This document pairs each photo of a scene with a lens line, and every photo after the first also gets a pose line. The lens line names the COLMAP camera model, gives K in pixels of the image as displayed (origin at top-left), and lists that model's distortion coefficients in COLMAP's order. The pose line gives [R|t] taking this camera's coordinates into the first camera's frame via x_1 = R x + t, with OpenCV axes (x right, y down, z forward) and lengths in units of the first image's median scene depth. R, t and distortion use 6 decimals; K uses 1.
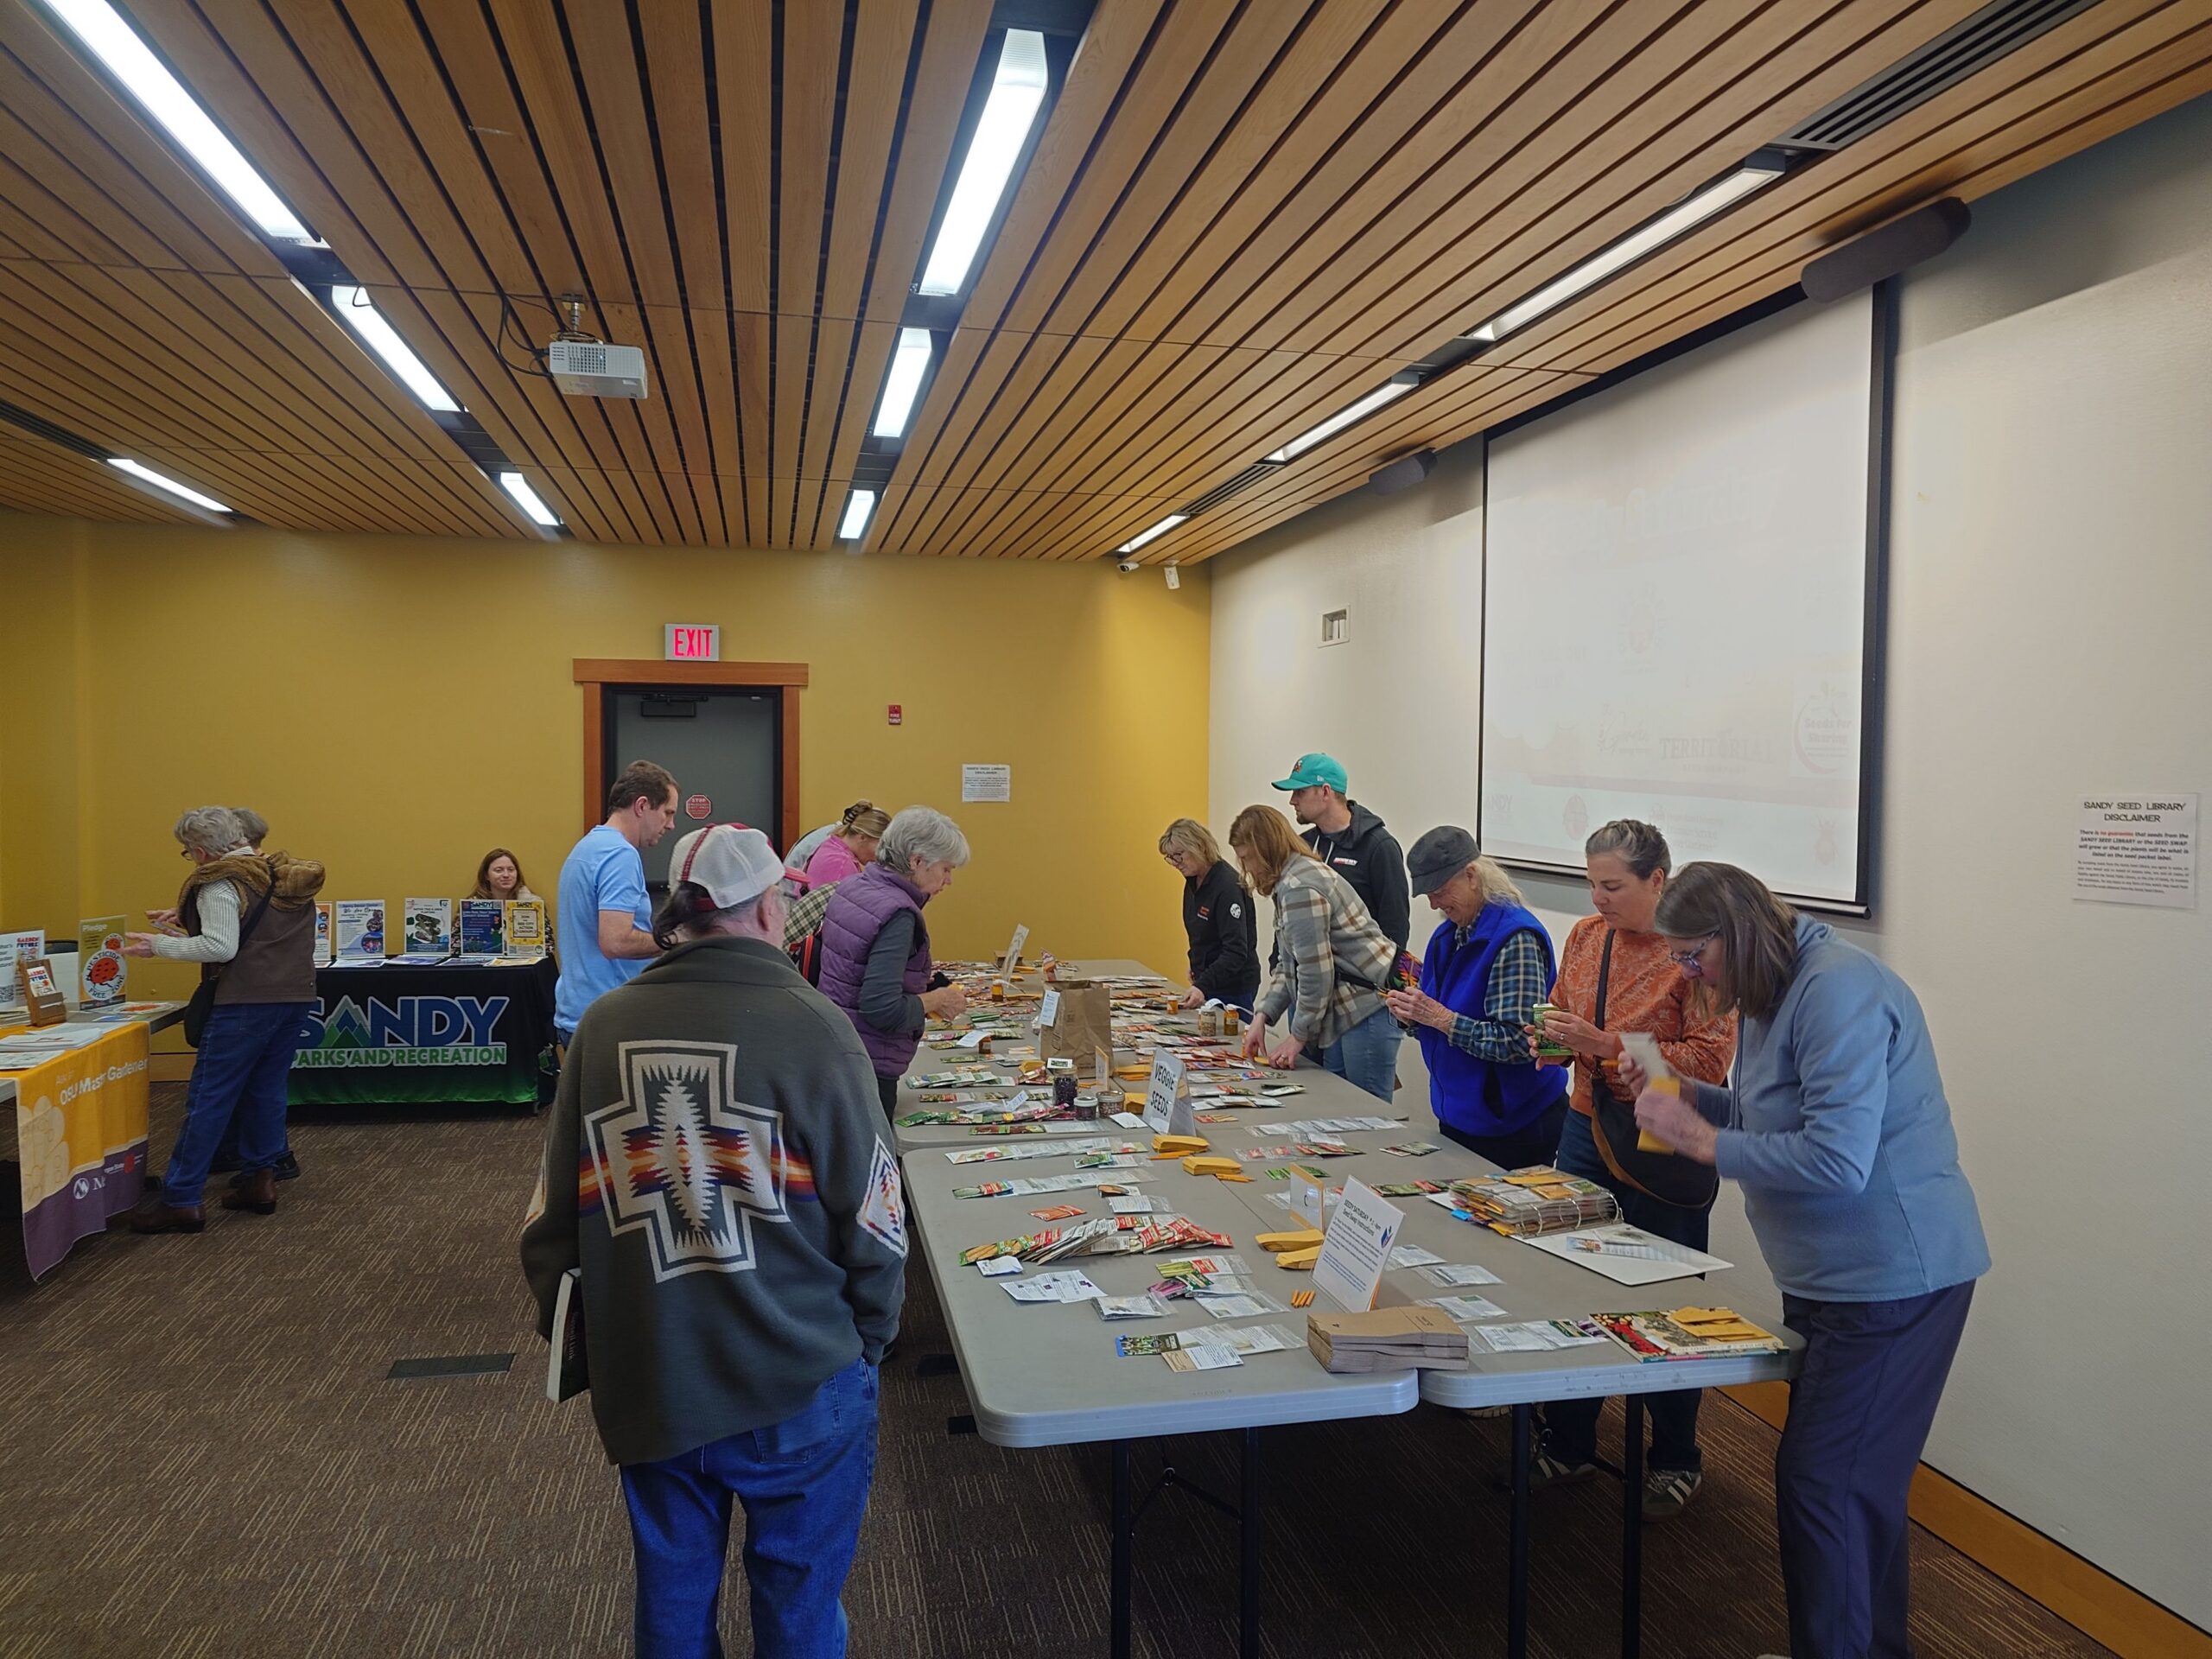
lens RADIAL K [[1571.9, 0, 1164.2], [0, 1571.9, 817.7], [0, 0, 1]] dist [0.000864, -0.012264]
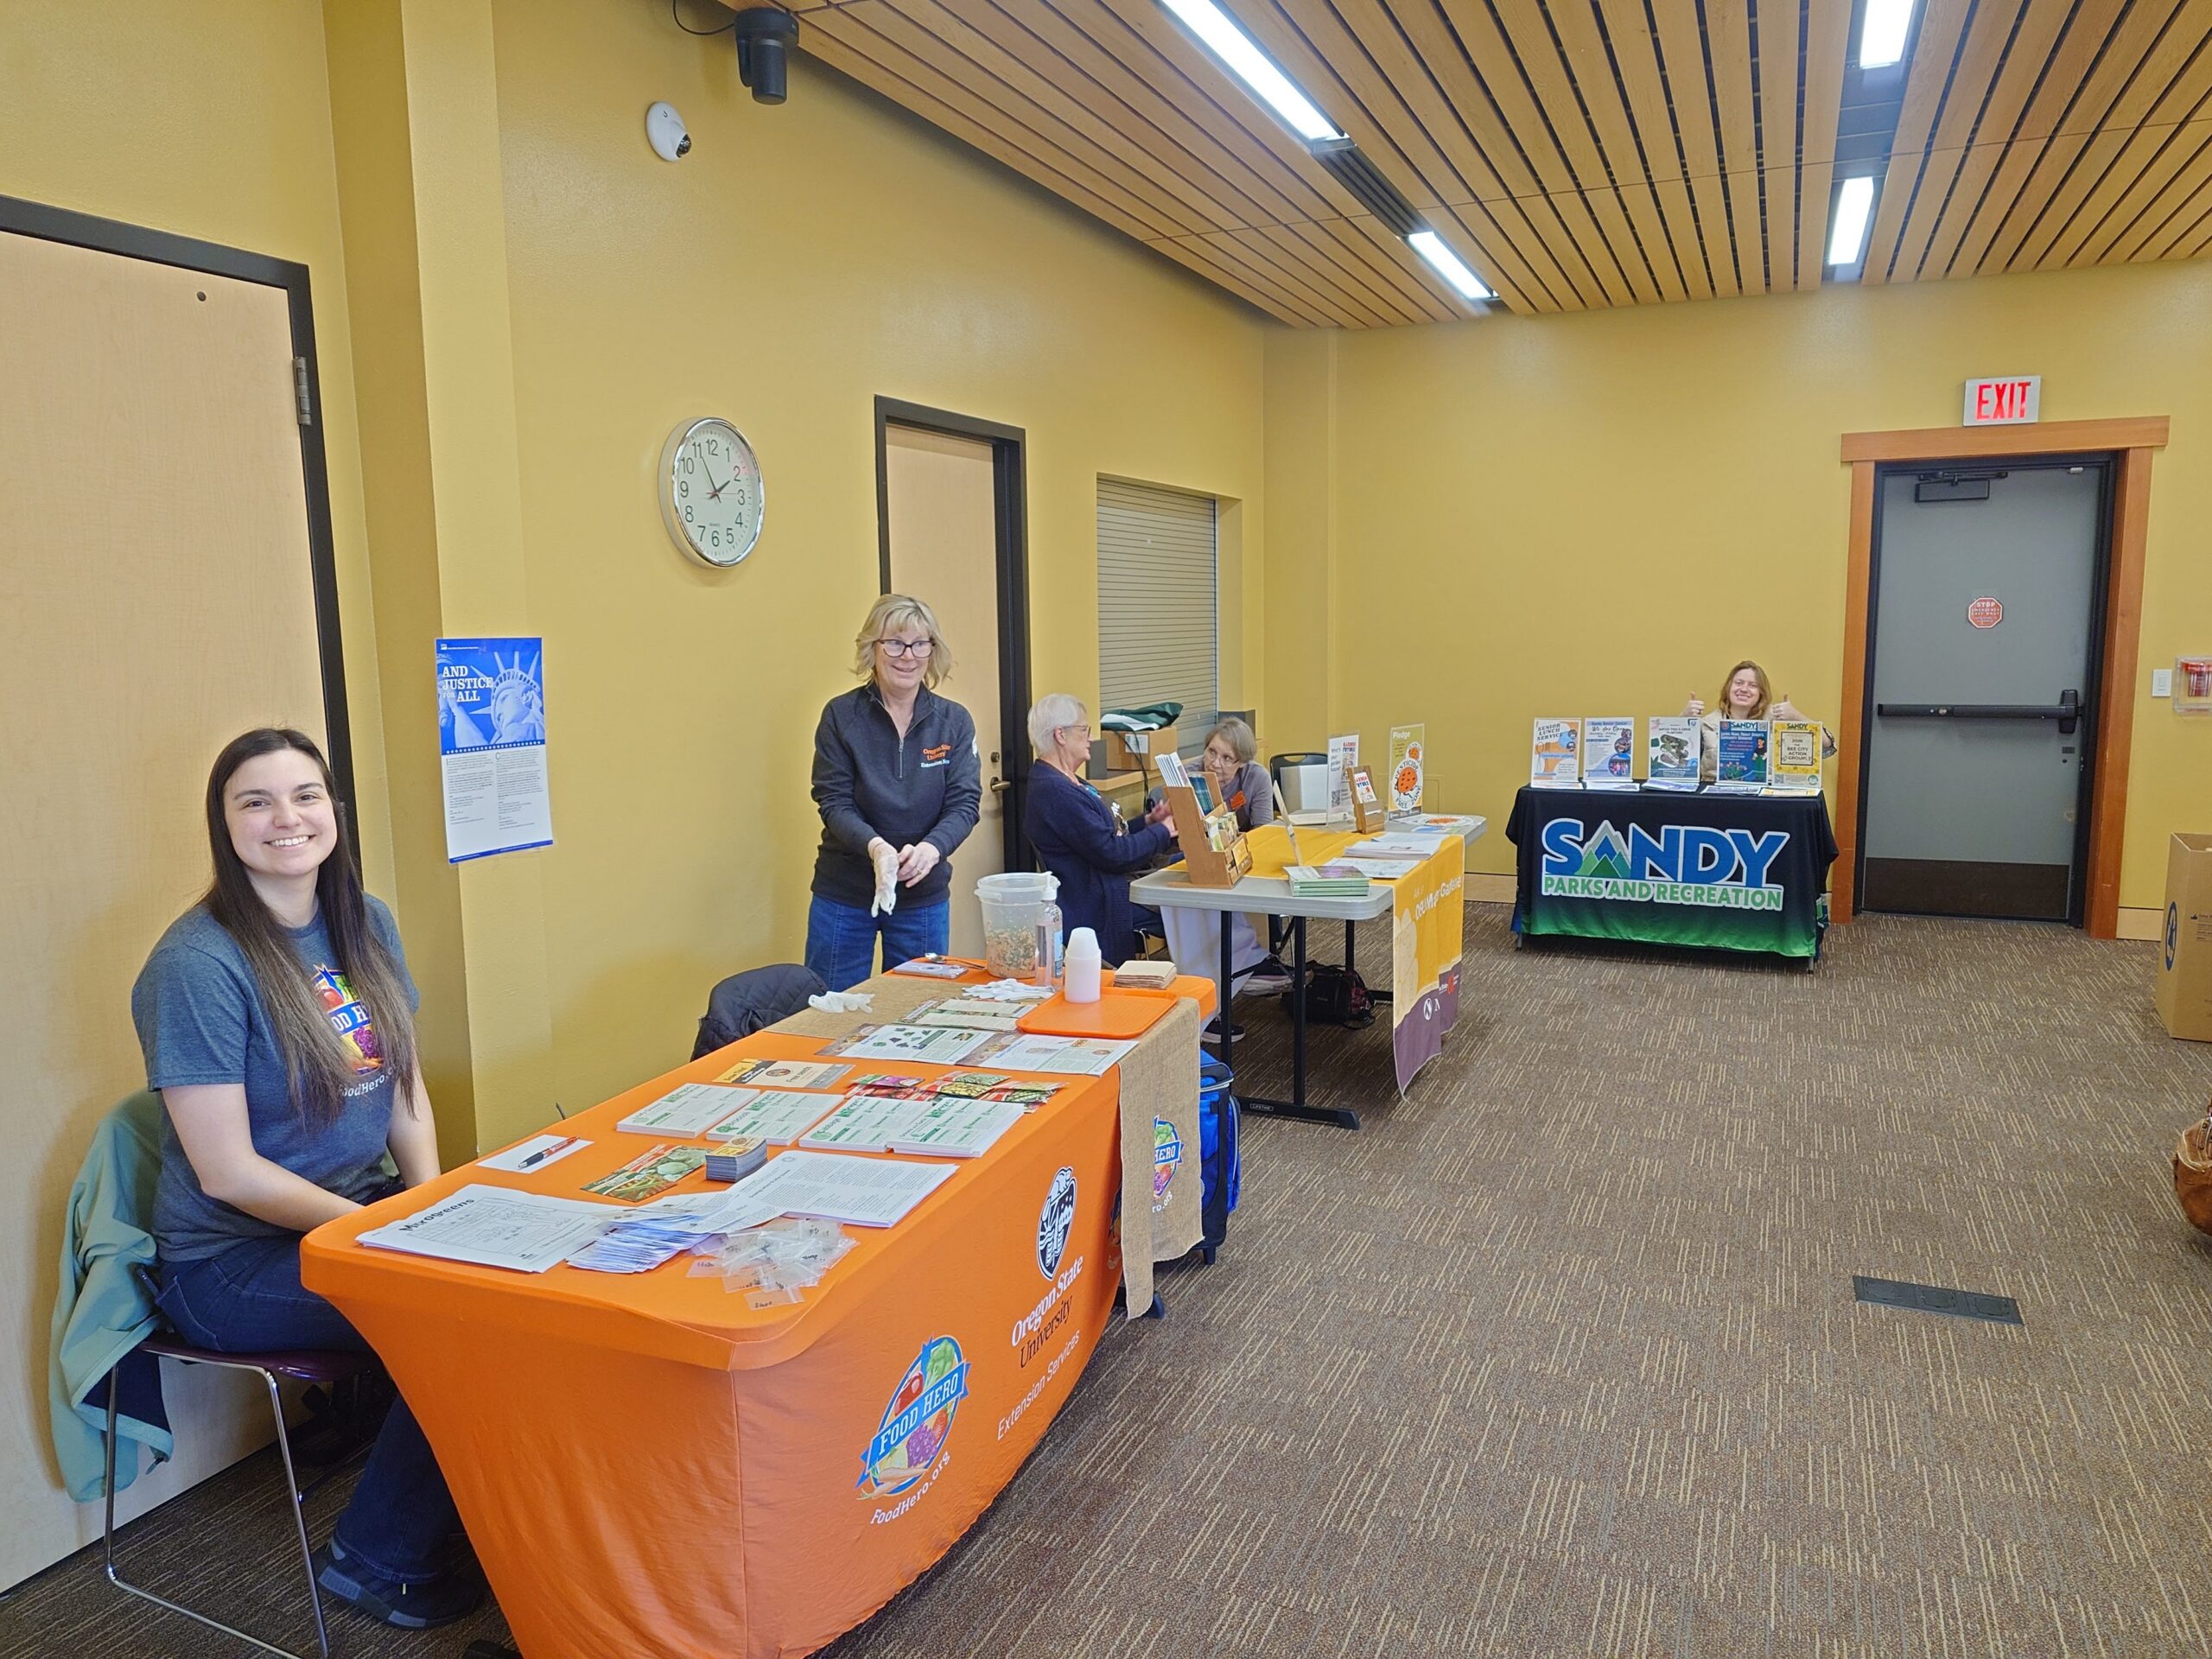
lens RADIAL K [[1586.1, 0, 1106.0], [0, 1586.1, 829.5], [0, 0, 1]] dist [0.002433, -0.000583]
pose [[0.797767, 0.059429, -0.600030, -0.249626], [0.003840, 0.994610, 0.103615, 0.027131], [0.602953, -0.084964, 0.793239, 0.116262]]
